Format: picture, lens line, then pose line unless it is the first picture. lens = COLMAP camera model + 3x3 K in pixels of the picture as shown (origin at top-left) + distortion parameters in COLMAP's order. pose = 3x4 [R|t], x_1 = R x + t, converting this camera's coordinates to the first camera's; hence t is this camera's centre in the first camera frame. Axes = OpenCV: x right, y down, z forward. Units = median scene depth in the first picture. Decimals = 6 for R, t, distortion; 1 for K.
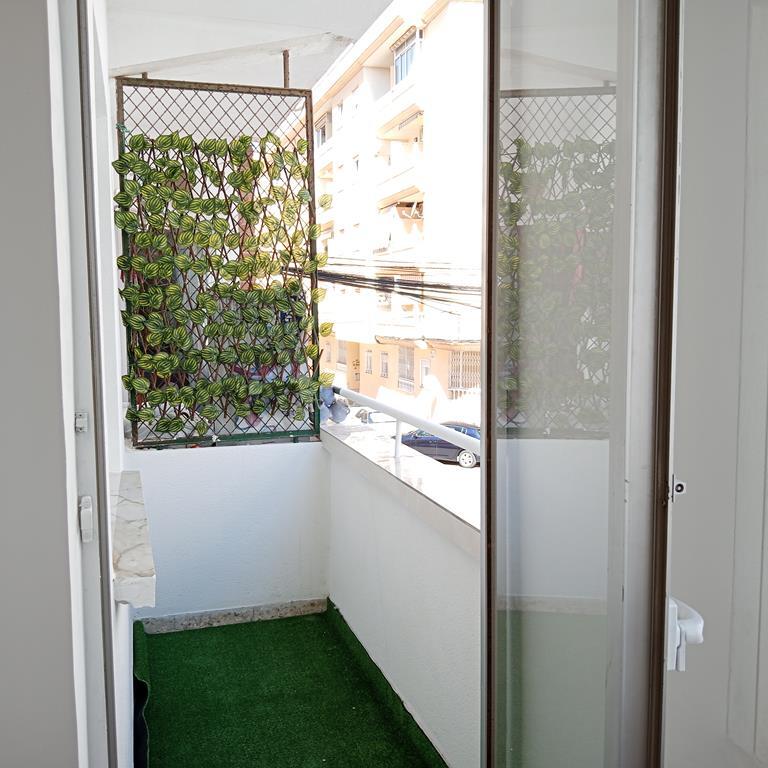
lens RADIAL K [[808.4, 0, 370.8], [0, 808.4, 382.9], [0, 0, 1]] dist [0.112613, -0.241205]
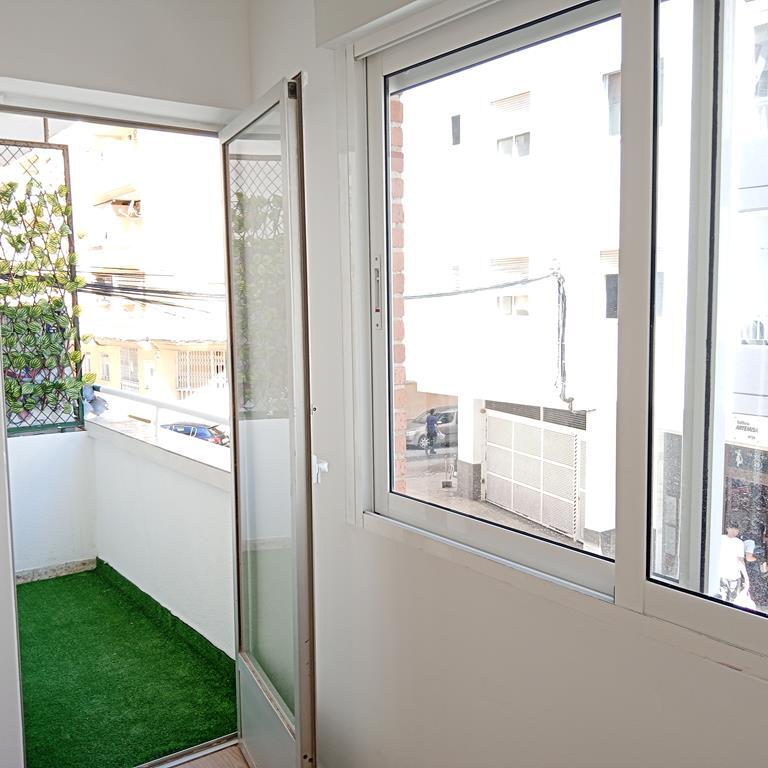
lens RADIAL K [[823.5, 0, 390.1], [0, 823.5, 387.4], [0, 0, 1]] dist [0.165140, -0.405880]
pose [[0.937548, -0.039472, 0.345608, -0.065301], [0.037142, 0.999221, 0.013365, 0.008089], [-0.345866, 0.000306, 0.938284, -0.340257]]
